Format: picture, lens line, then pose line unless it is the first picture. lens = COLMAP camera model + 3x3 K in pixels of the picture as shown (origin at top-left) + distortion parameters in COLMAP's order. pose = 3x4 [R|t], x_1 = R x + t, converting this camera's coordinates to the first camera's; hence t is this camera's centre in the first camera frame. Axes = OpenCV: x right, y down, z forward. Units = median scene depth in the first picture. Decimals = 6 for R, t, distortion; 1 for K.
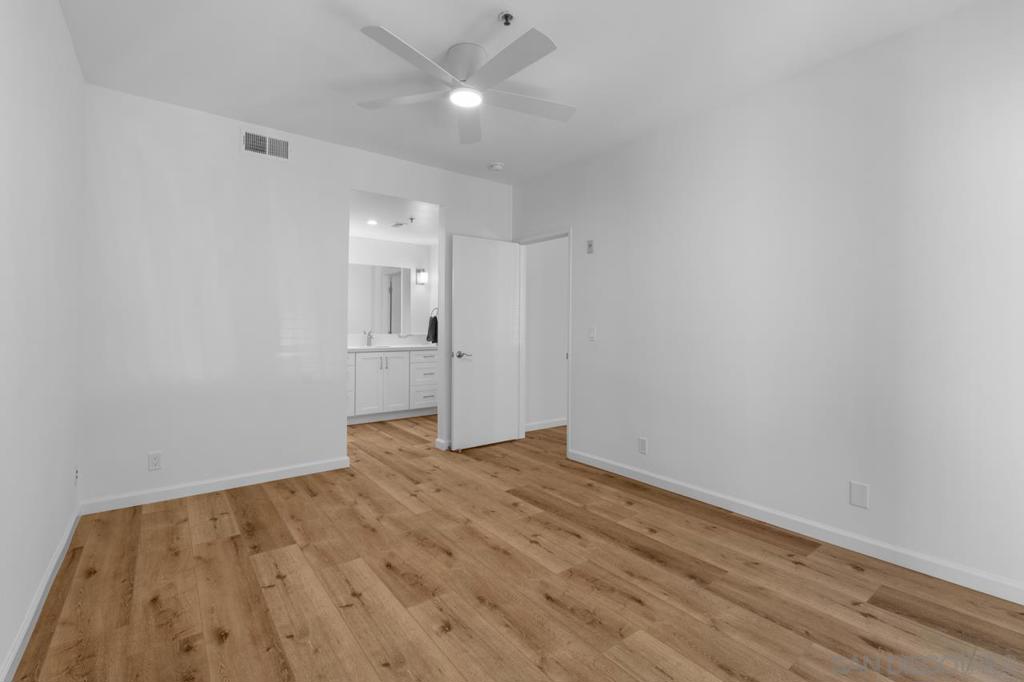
lens RADIAL K [[449.0, 0, 514.2], [0, 449.0, 338.2], [0, 0, 1]] dist [-0.002400, -0.000116]
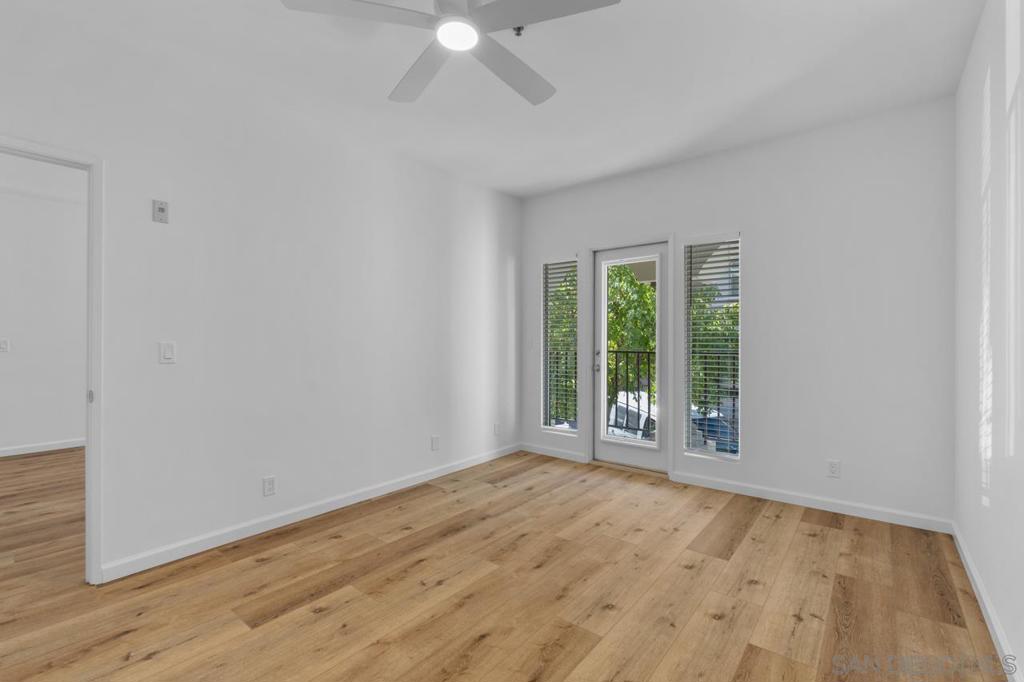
lens RADIAL K [[455.4, 0, 510.8], [0, 455.4, 334.3], [0, 0, 1]] dist [-0.002534, -0.000075]
pose [[-0.223174, 0.006874, 0.974754, -0.927975], [0.025899, 0.999664, -0.001120, -0.030702], [-0.974434, 0.024995, -0.223277, 1.134254]]
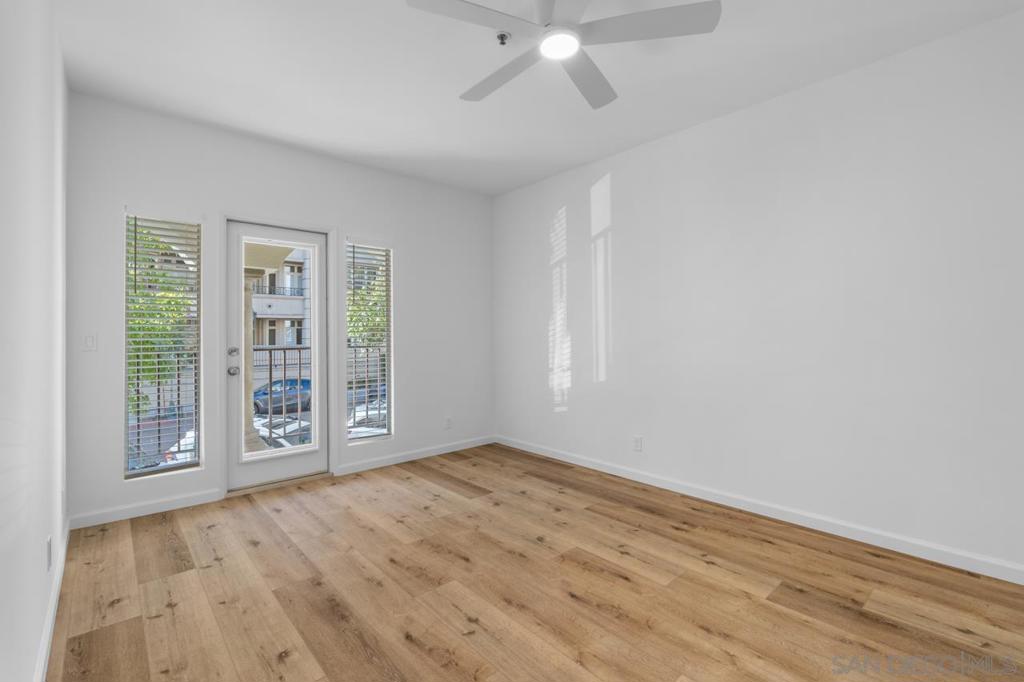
lens RADIAL K [[455.4, 0, 510.8], [0, 455.4, 334.3], [0, 0, 1]] dist [-0.002534, -0.000075]
pose [[-0.997623, -0.000457, -0.068908, 0.037174], [-0.002364, 0.999616, 0.027598, -0.049067], [0.068869, 0.027695, -0.997241, 1.888692]]
